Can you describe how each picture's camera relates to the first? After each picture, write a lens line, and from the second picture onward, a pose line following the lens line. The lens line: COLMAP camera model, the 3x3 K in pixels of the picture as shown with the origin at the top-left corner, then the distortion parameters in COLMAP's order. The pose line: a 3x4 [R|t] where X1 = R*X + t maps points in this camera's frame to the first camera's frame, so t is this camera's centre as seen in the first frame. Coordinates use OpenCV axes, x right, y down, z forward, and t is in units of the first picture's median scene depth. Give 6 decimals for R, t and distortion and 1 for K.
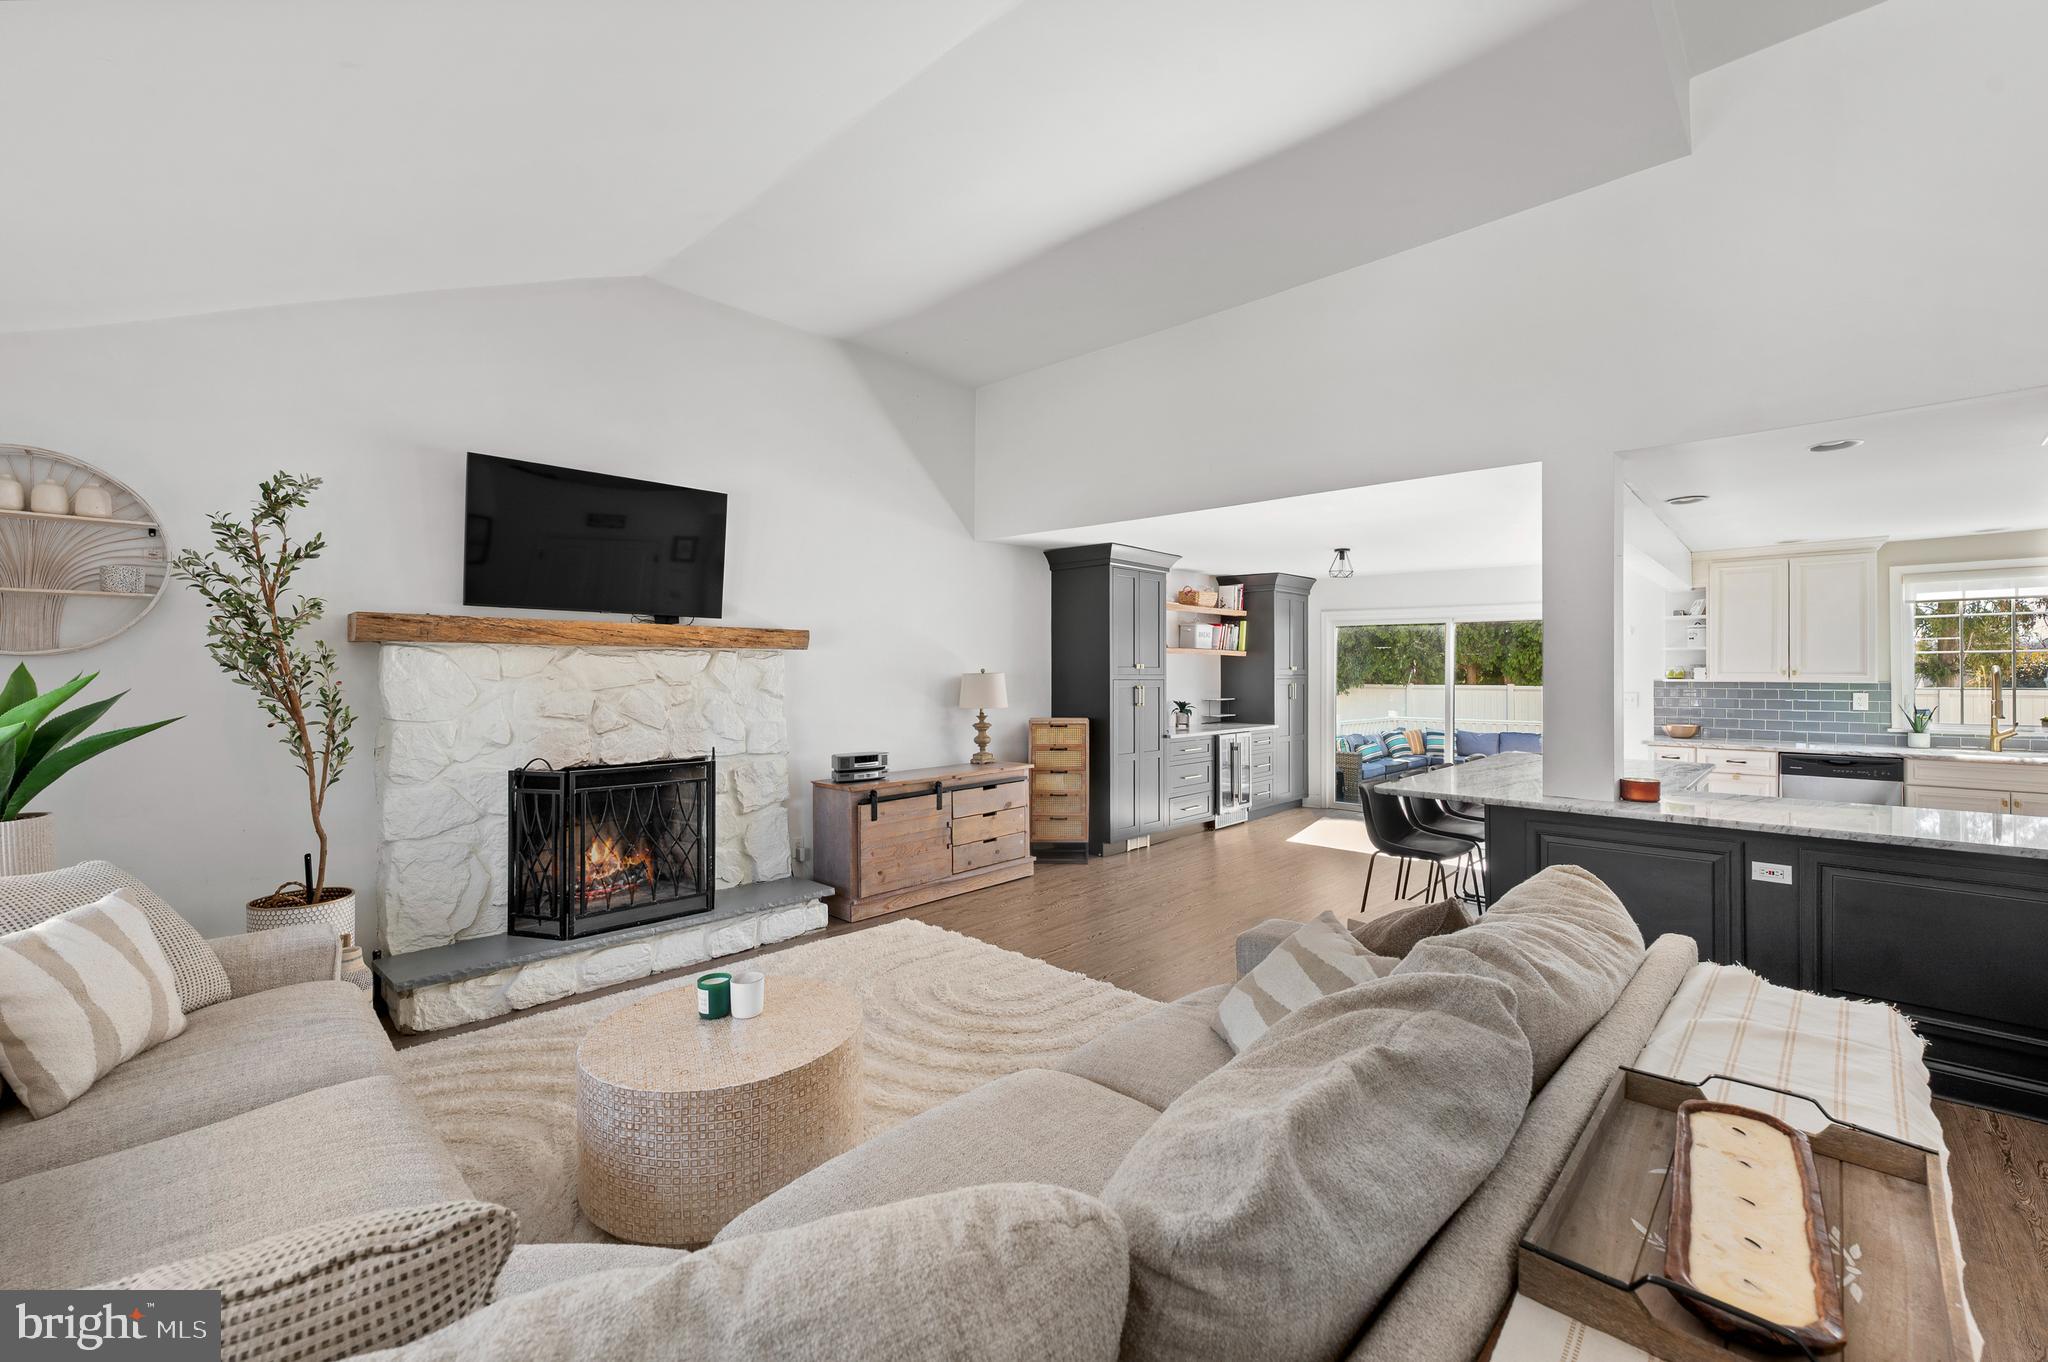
lens RADIAL K [[834.9, 0, 1049.9], [0, 834.9, 669.5], [0, 0, 1]] dist [0.000709, -0.000555]
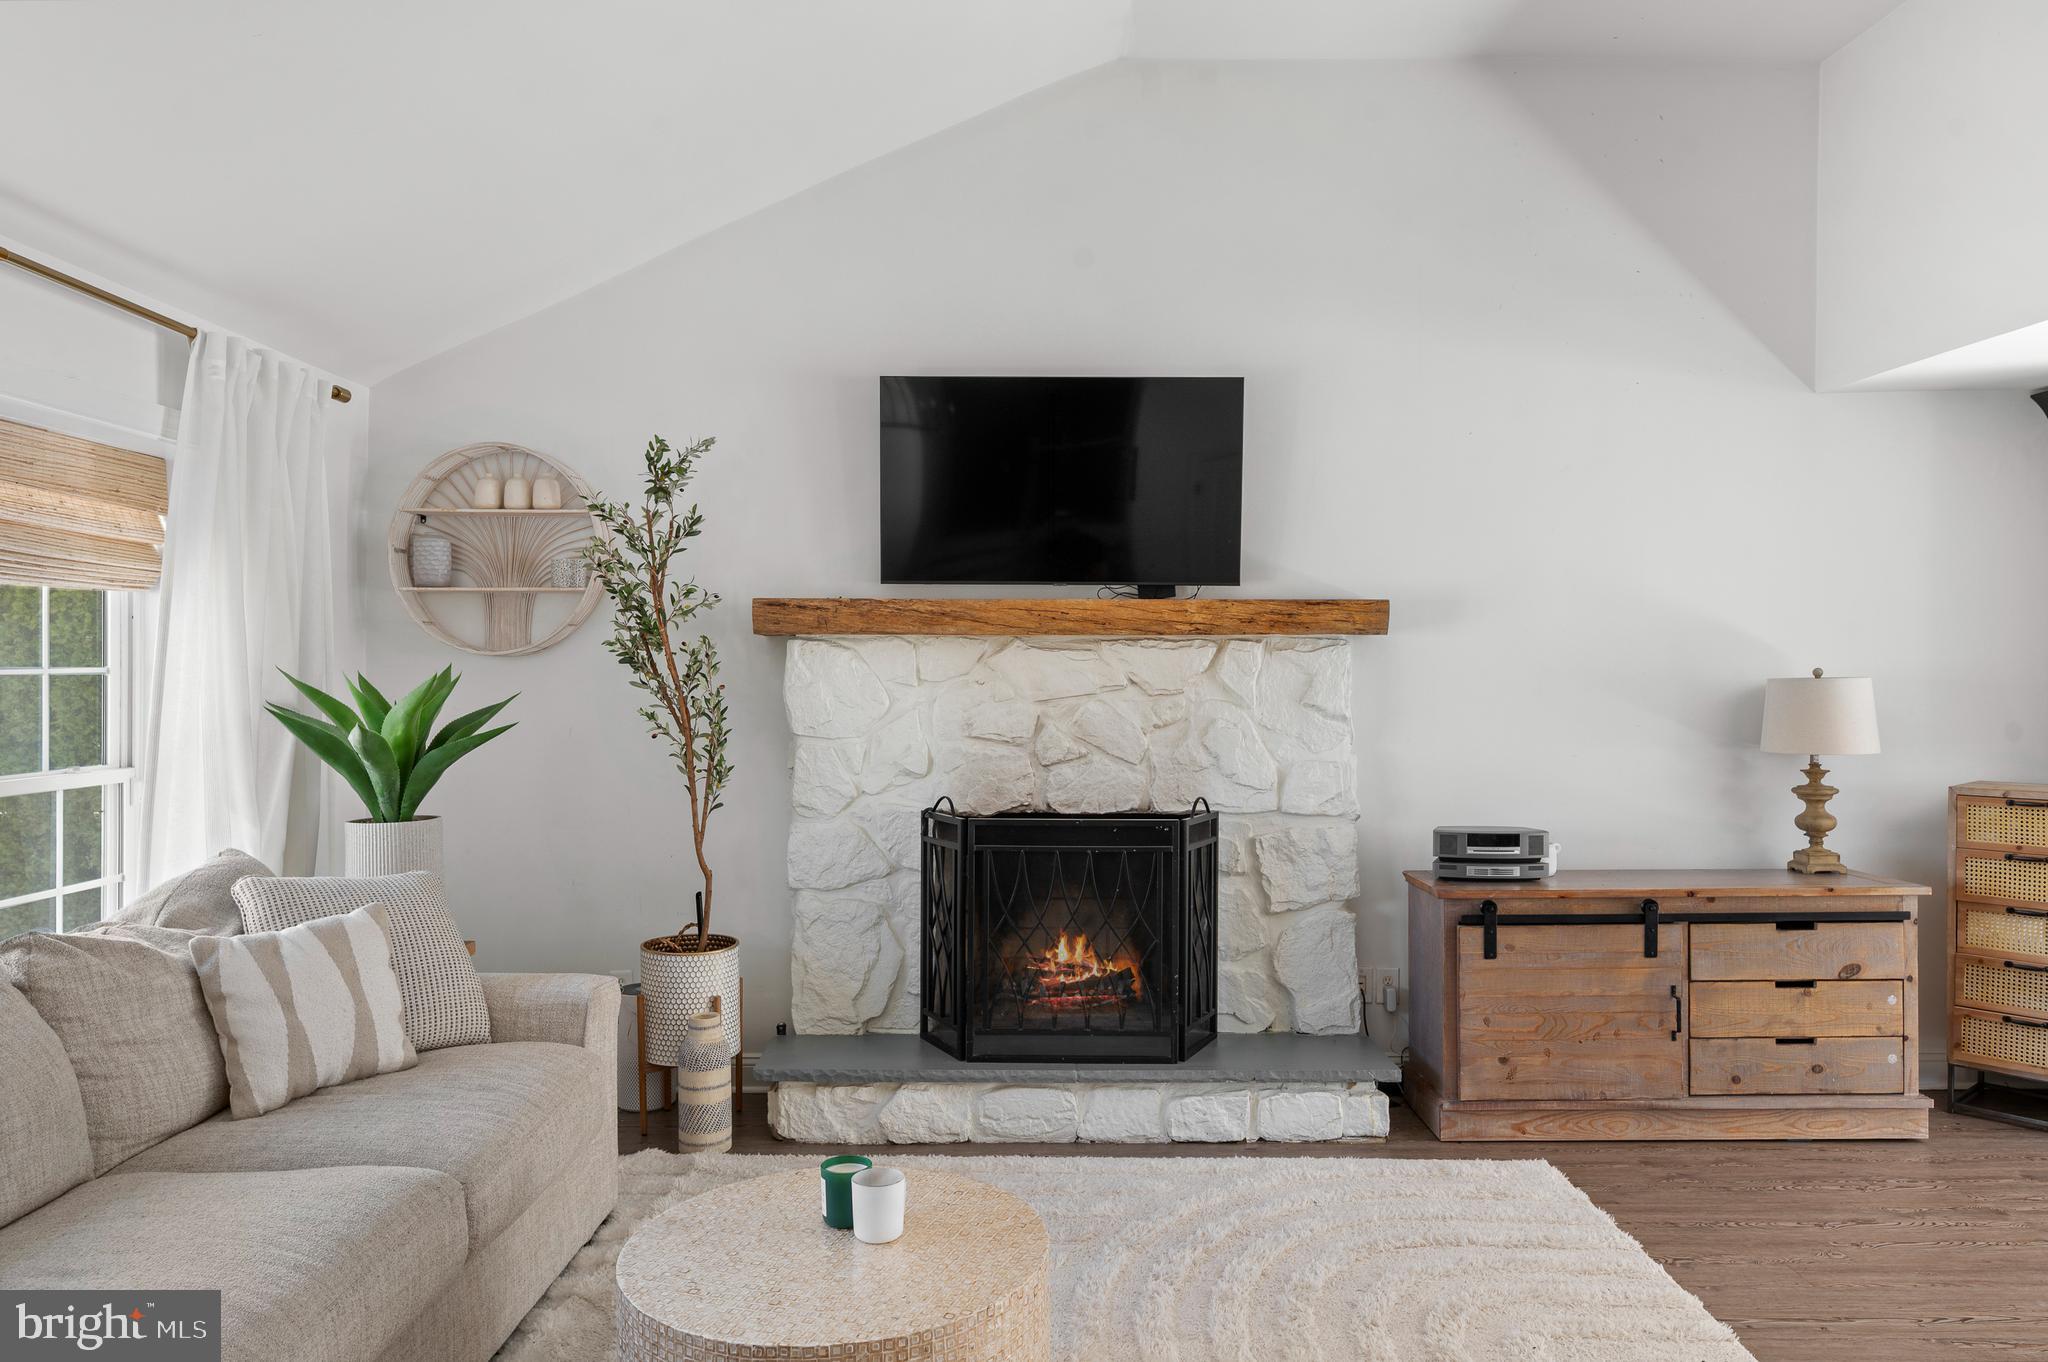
lens RADIAL K [[1389.8, 0, 1046.2], [0, 1389.8, 681.8], [0, 0, 1]] dist [-0.002667, -0.001486]
pose [[0.684678, 0.008106, -0.728801, 0.228595], [-0.000327, 0.999941, 0.010814, -0.002189], [0.728846, -0.007166, 0.684640, 0.196609]]
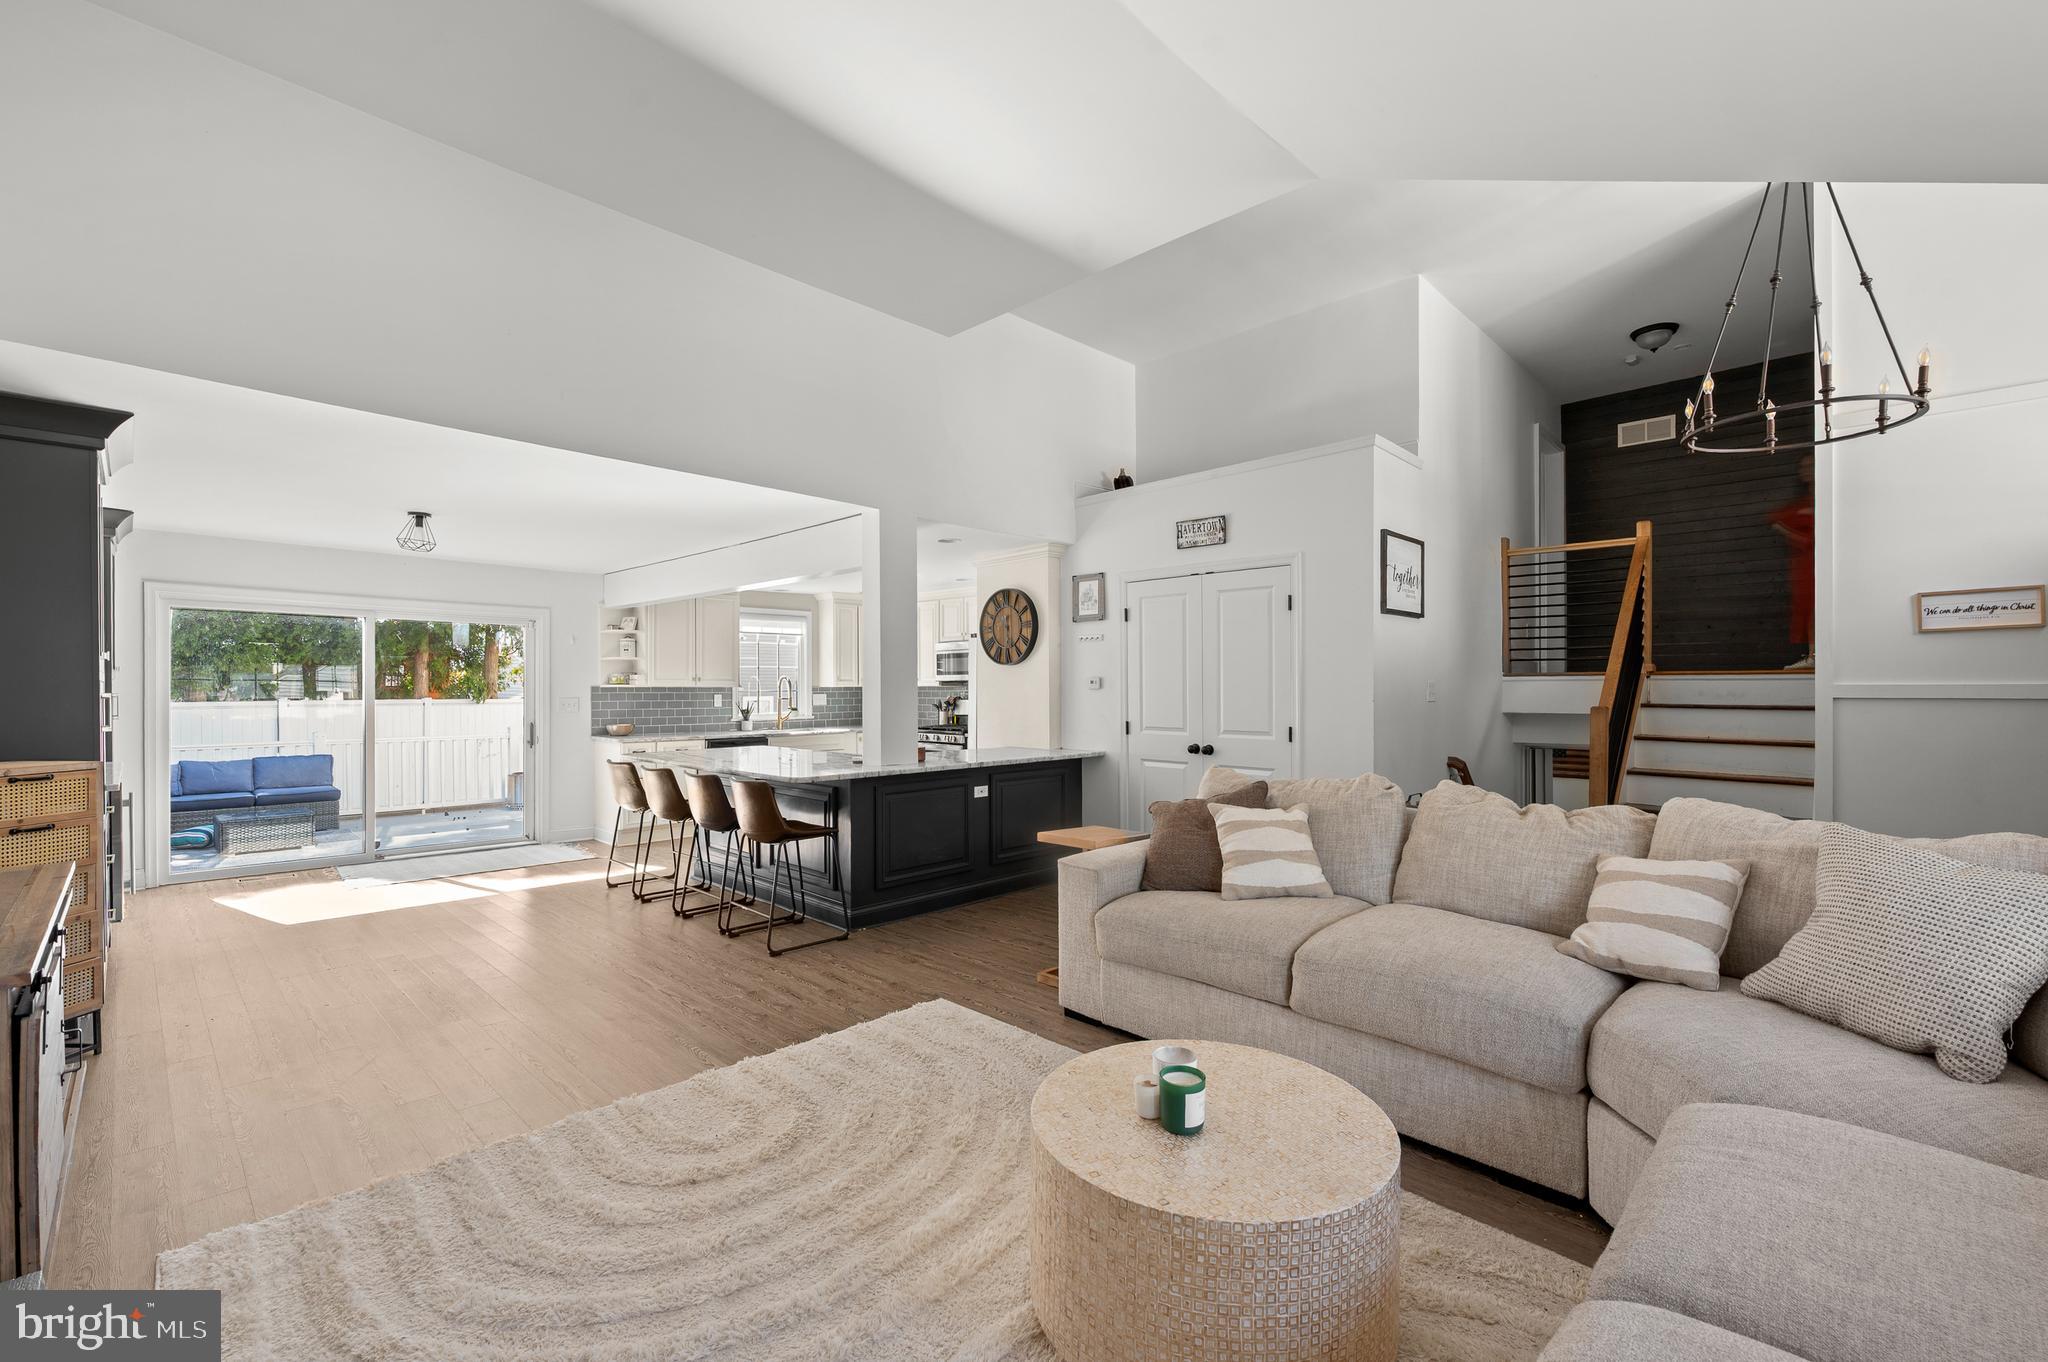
lens RADIAL K [[862.1, 0, 1027.6], [0, 862.1, 689.6], [0, 0, 1]] dist [0.000943, -0.000514]
pose [[0.029935, -0.001865, 0.999550, -0.562464], [0.000170, 0.999998, 0.001861, 0.021668], [-0.999552, 0.000114, 0.029935, 0.548991]]
